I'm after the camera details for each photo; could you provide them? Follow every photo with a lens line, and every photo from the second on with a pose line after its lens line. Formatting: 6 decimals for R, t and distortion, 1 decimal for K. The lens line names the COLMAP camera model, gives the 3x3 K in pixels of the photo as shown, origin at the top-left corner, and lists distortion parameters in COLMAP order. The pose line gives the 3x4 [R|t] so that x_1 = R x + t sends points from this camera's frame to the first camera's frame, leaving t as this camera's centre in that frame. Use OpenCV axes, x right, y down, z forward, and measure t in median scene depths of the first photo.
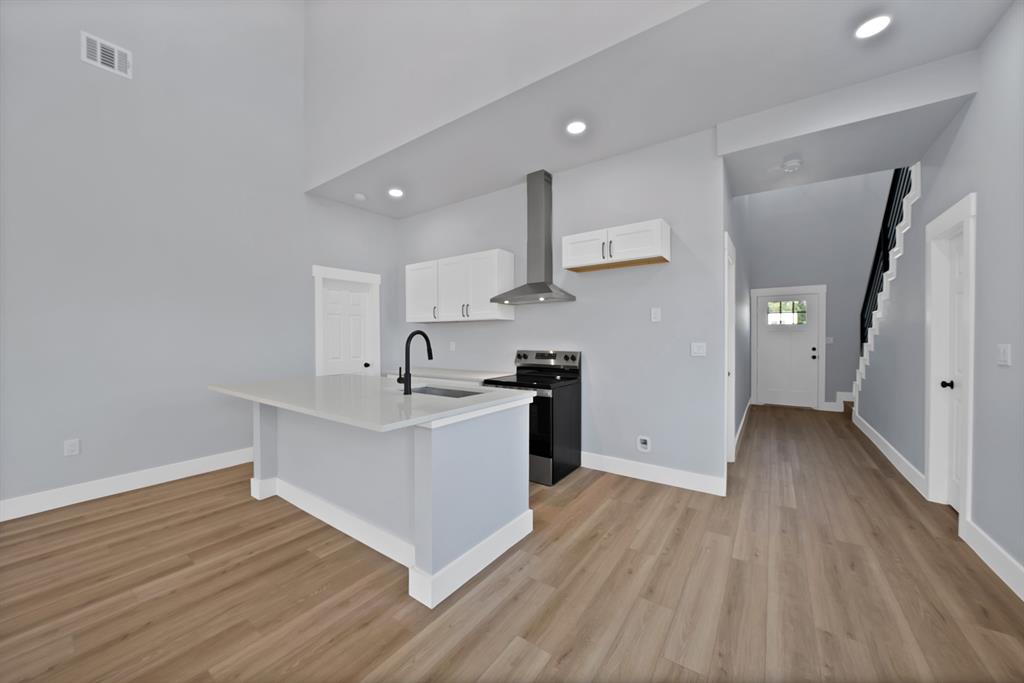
lens RADIAL K [[374.7, 0, 512.0], [0, 374.7, 341.5], [0, 0, 1]] dist [-0.020390, 0.000111]
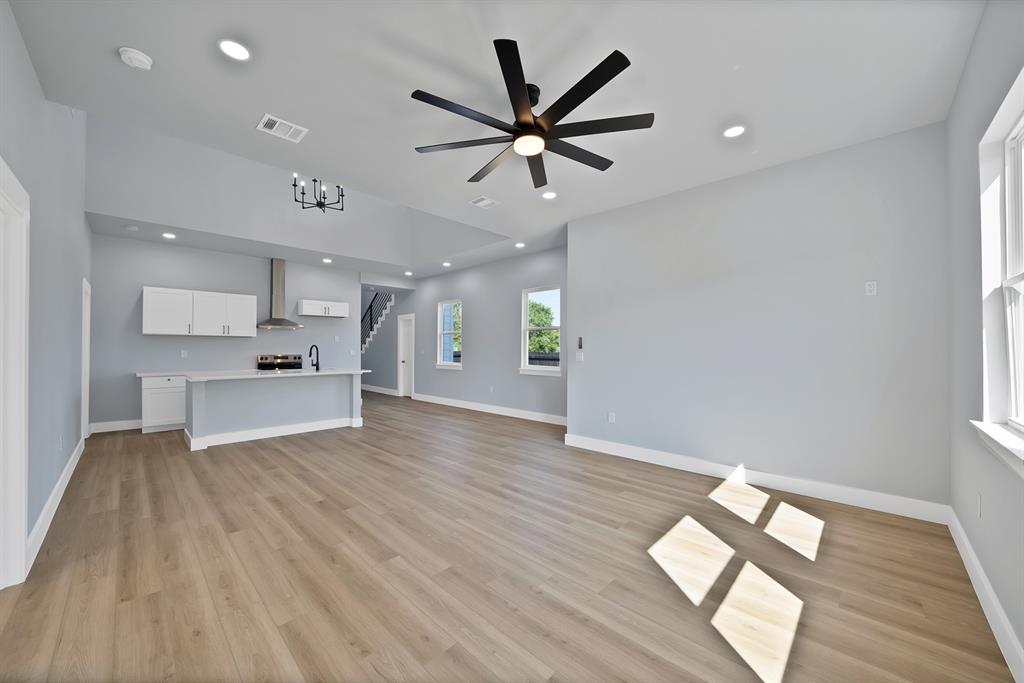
lens RADIAL K [[371.0, 0, 522.1], [0, 371.0, 345.9], [0, 0, 1]] dist [-0.019981, -0.000026]
pose [[0.122881, 0.009992, 0.992371, -2.022745], [0.006459, 0.999920, -0.010868, 0.010253], [-0.992400, 0.007745, 0.122807, -0.537255]]
